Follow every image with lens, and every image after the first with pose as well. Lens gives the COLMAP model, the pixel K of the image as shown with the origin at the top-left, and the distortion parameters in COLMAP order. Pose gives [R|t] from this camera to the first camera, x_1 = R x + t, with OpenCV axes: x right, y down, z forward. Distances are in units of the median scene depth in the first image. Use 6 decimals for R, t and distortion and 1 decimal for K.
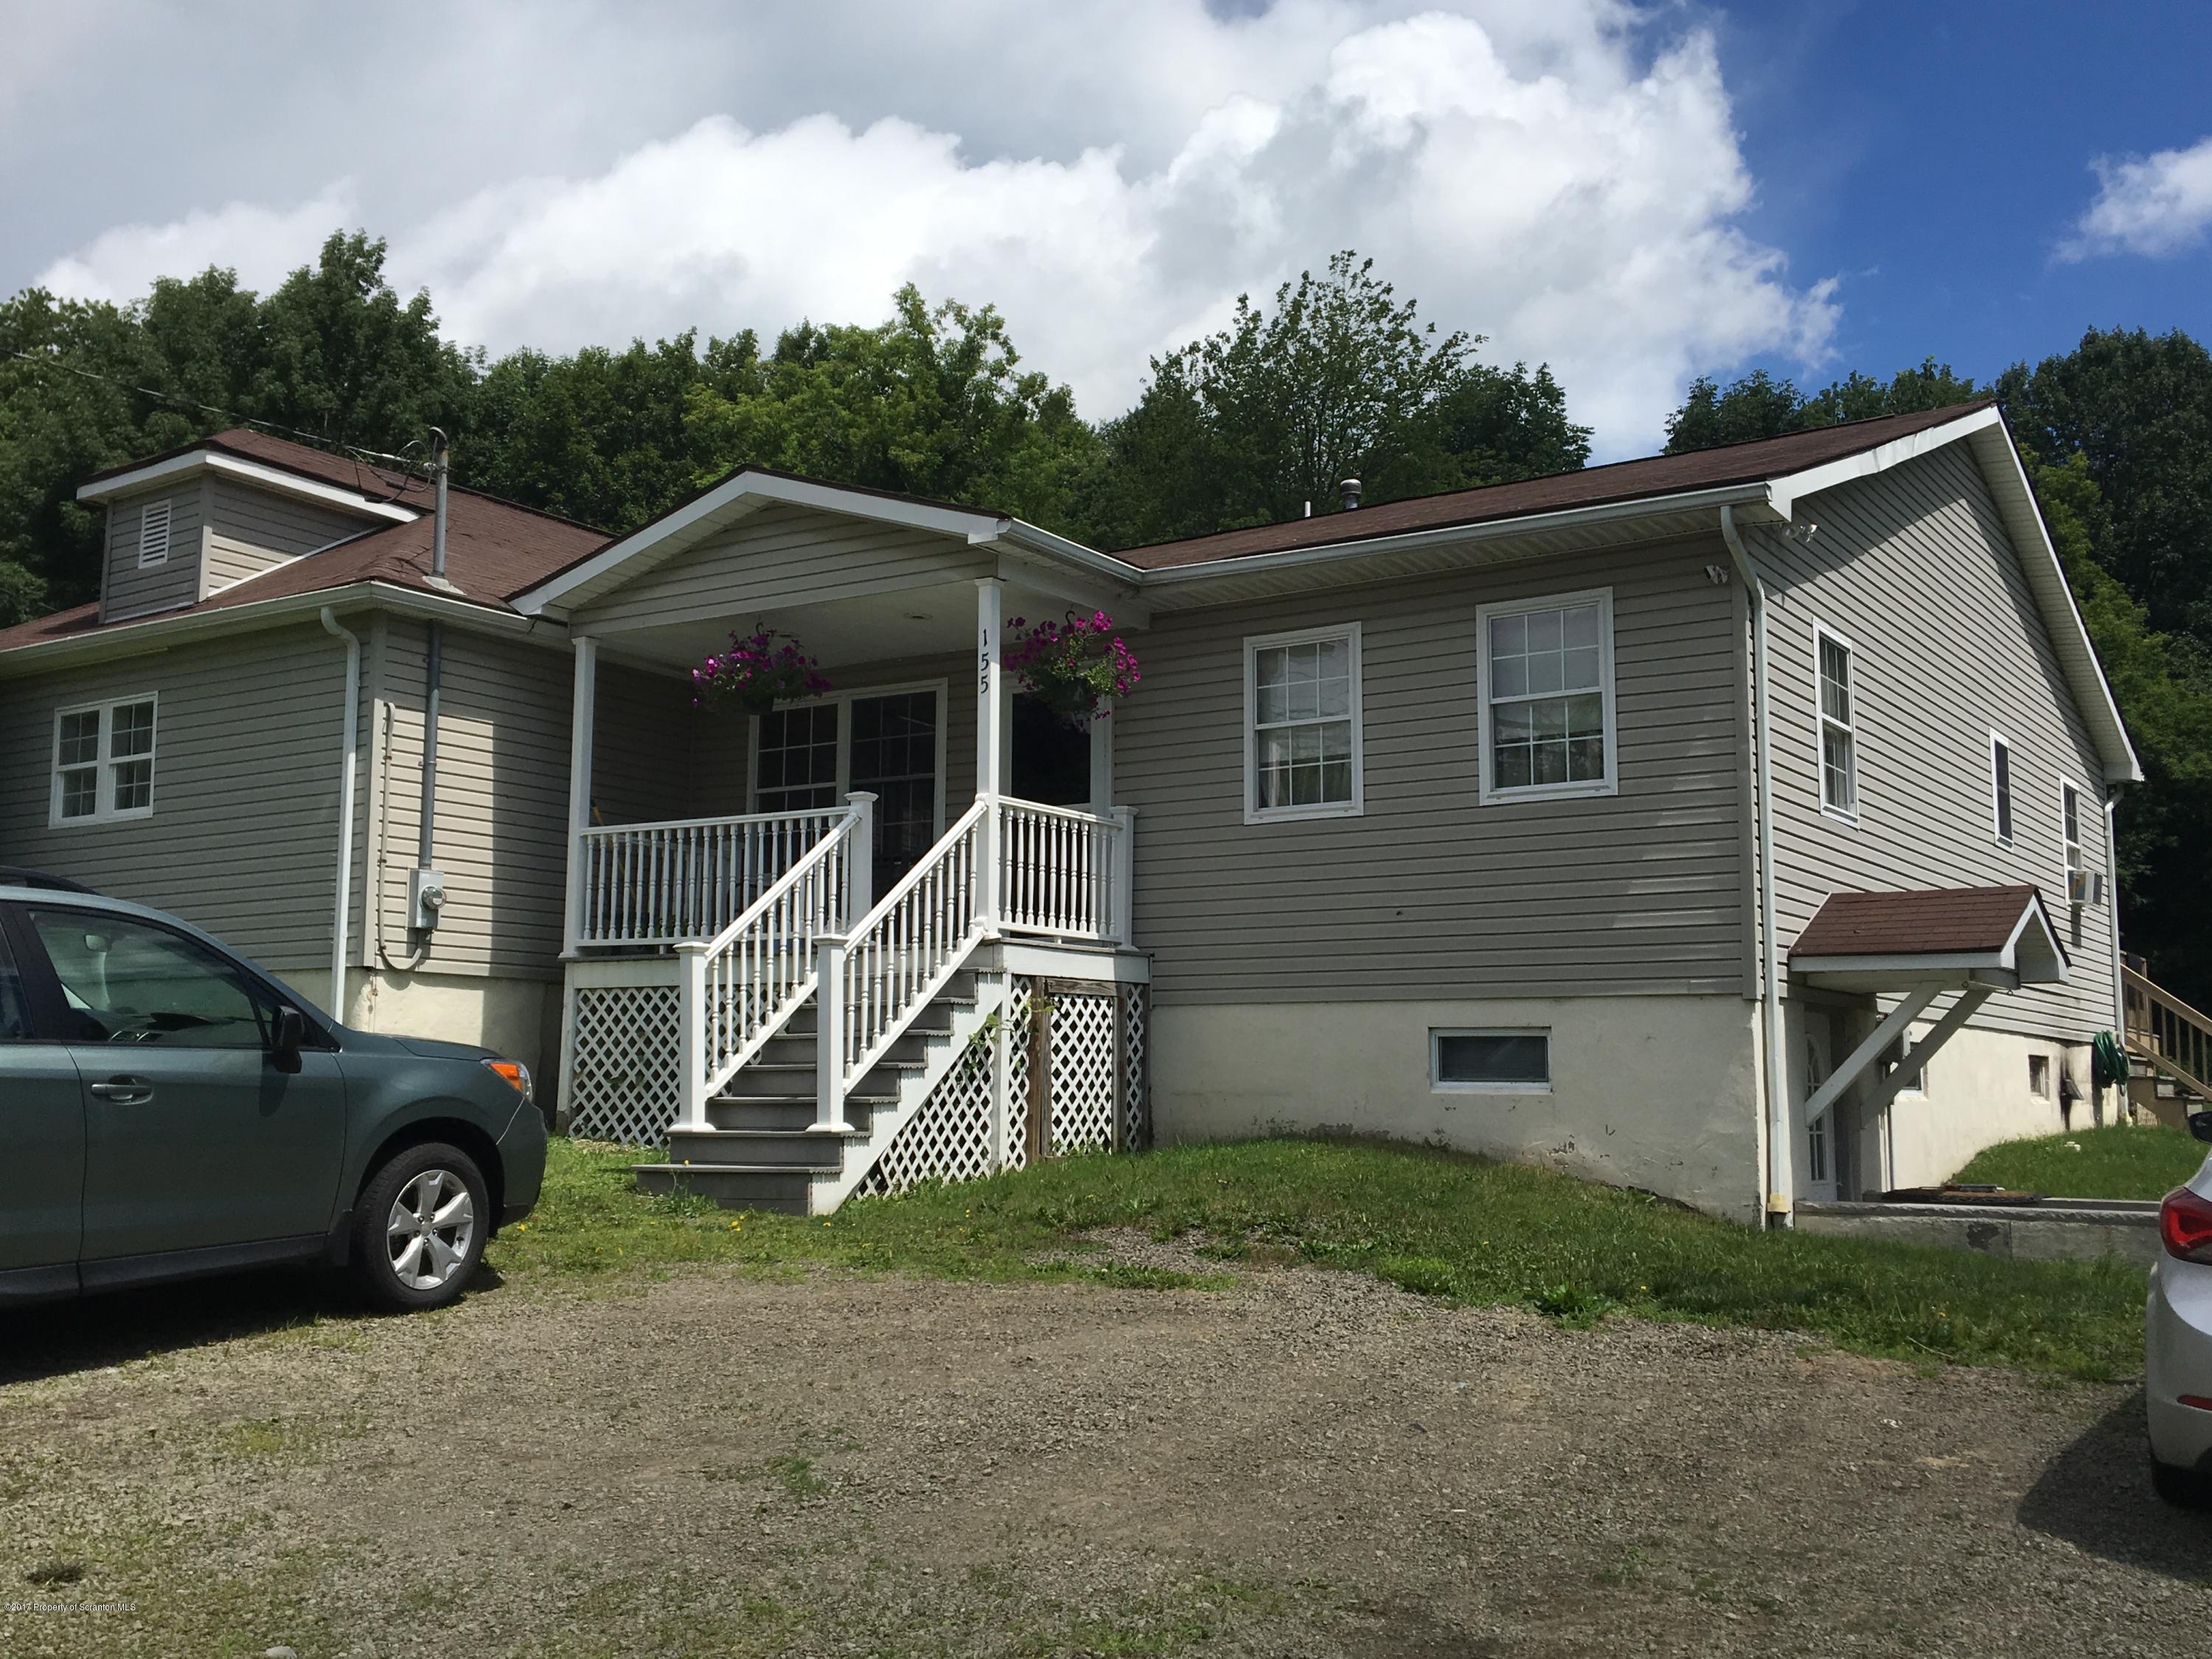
lens RADIAL K [[2164.0, 0, 1092.7], [0, 2164.0, 831.3], [0, 0, 1]] dist [0.068998, 0.000000]
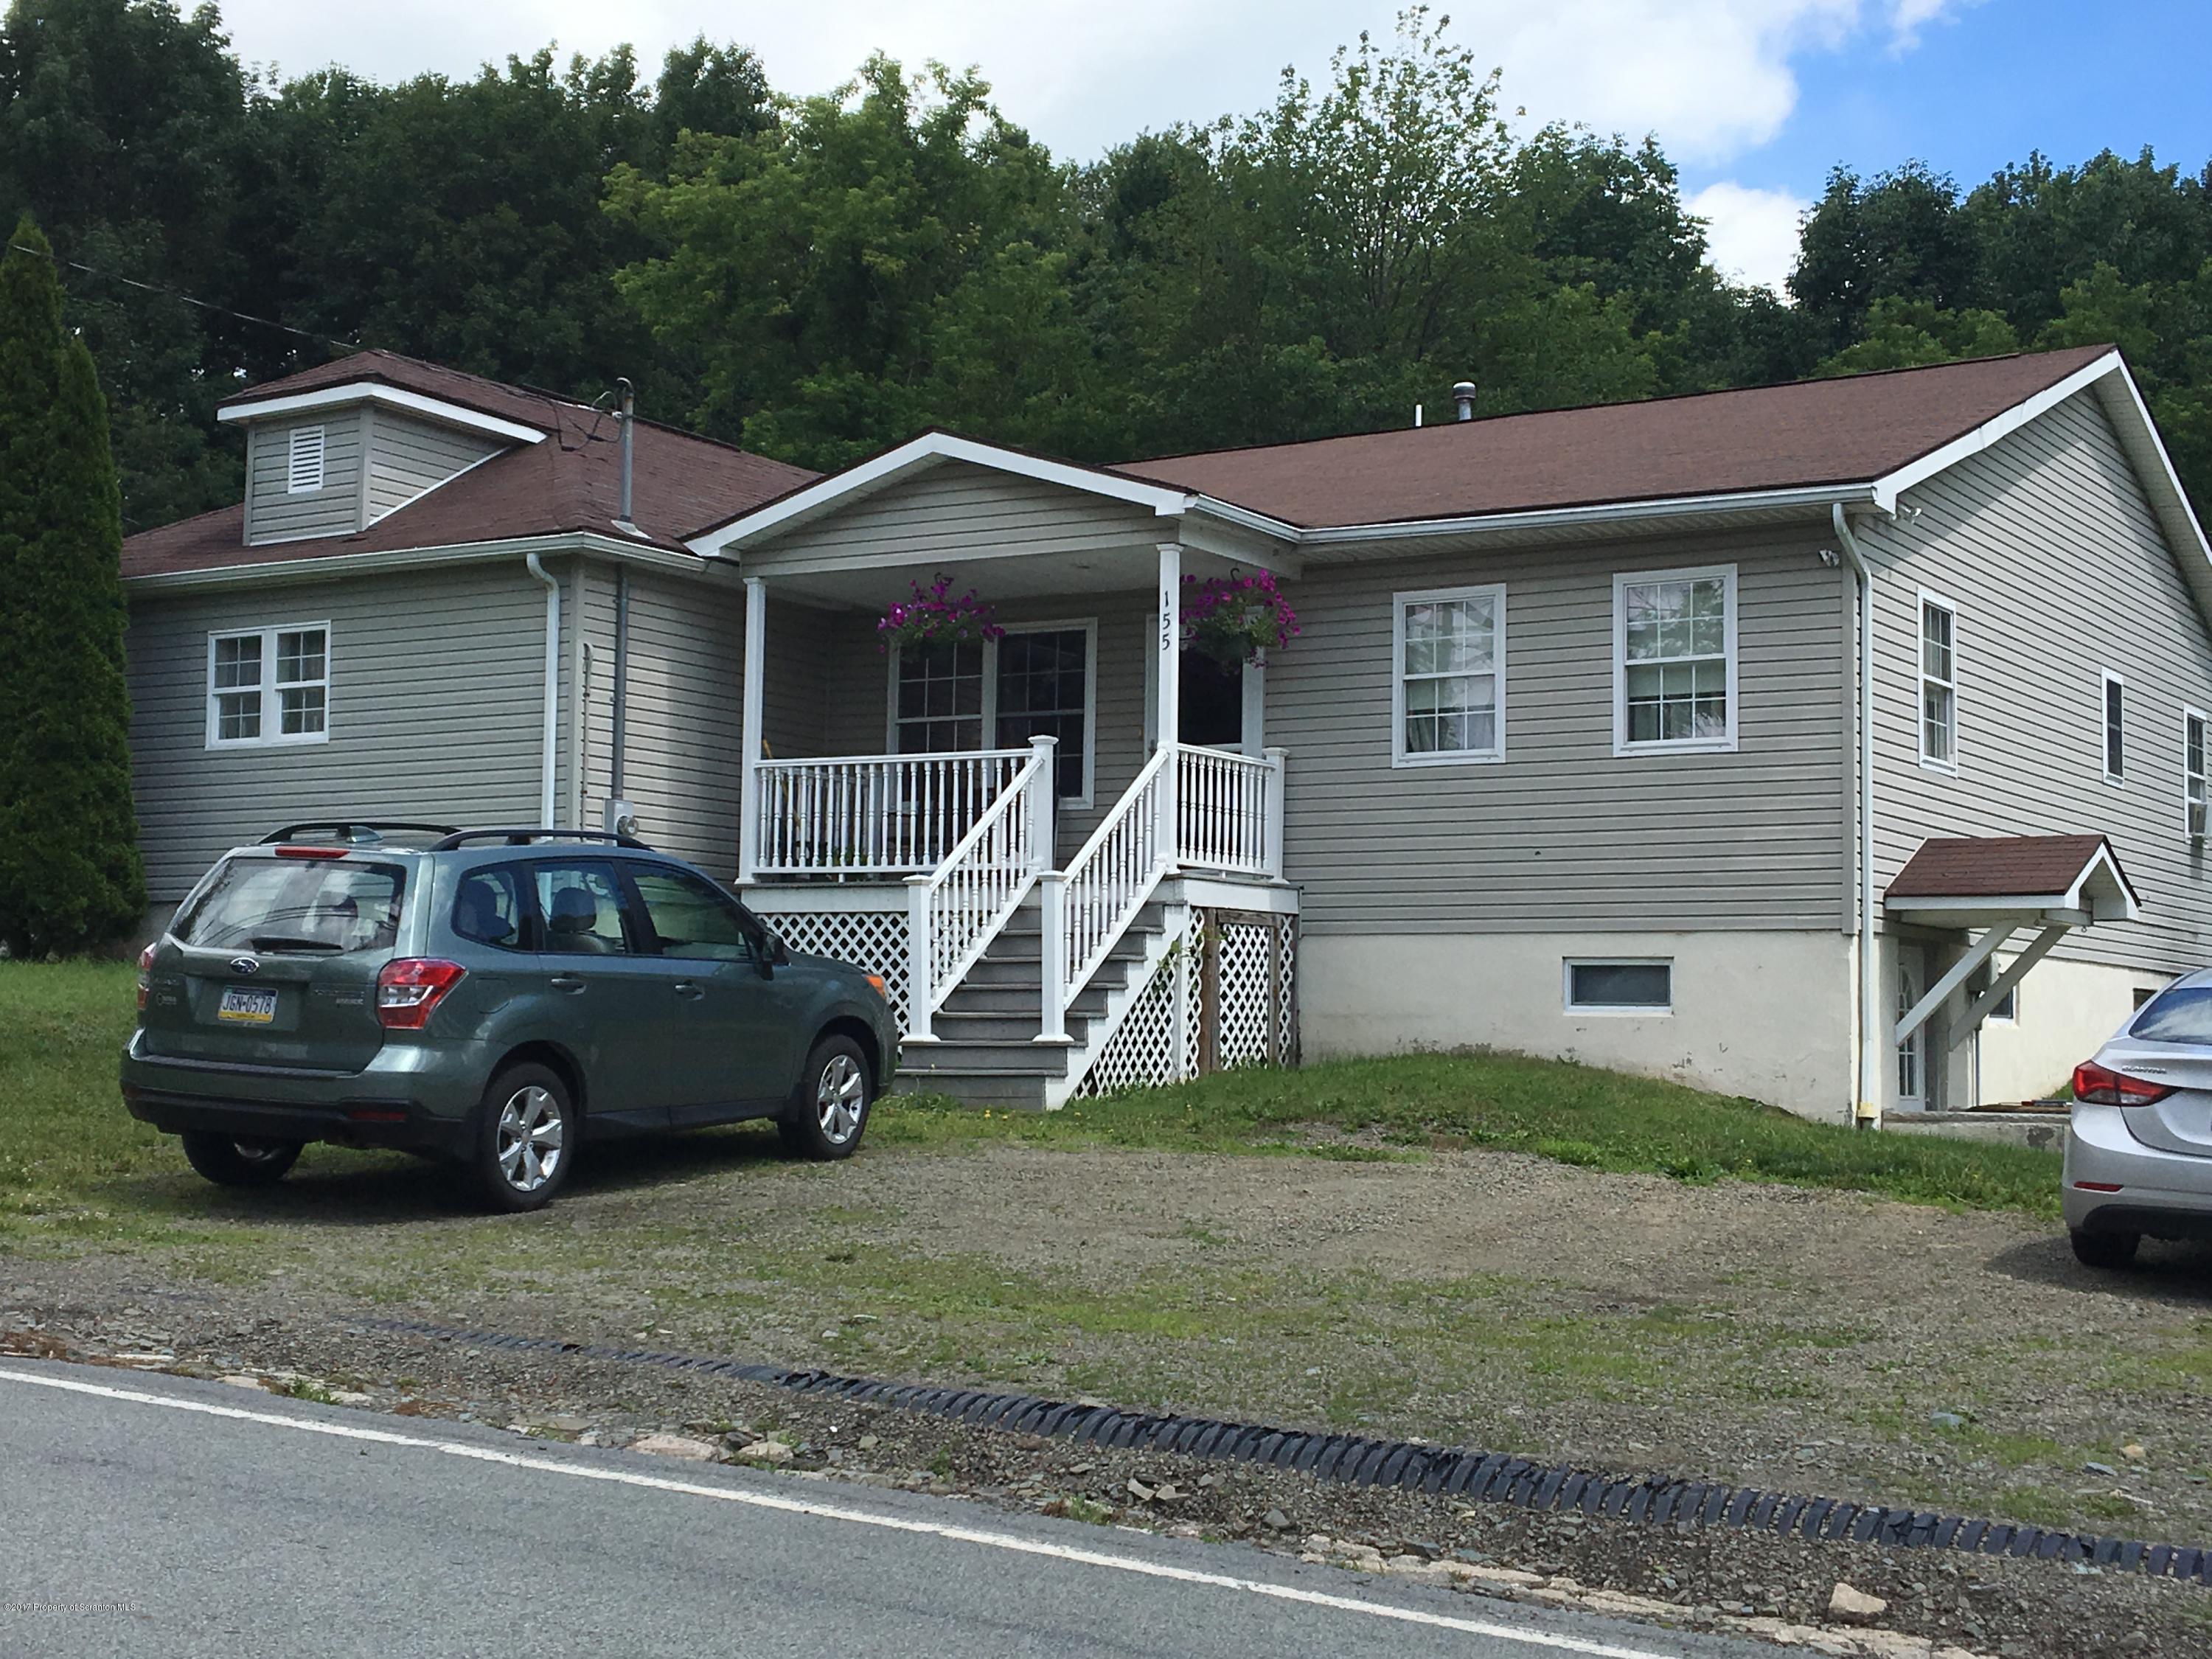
lens RADIAL K [[3044.5, 0, 1104.8], [0, 3044.5, 842.0], [0, 0, 1]] dist [0.100659, 0.000000]
pose [[0.999260, 0.009960, 0.037165, -0.130126], [-0.011878, 0.998590, 0.051737, -0.043465], [-0.036597, -0.052140, 0.997969, -0.515763]]
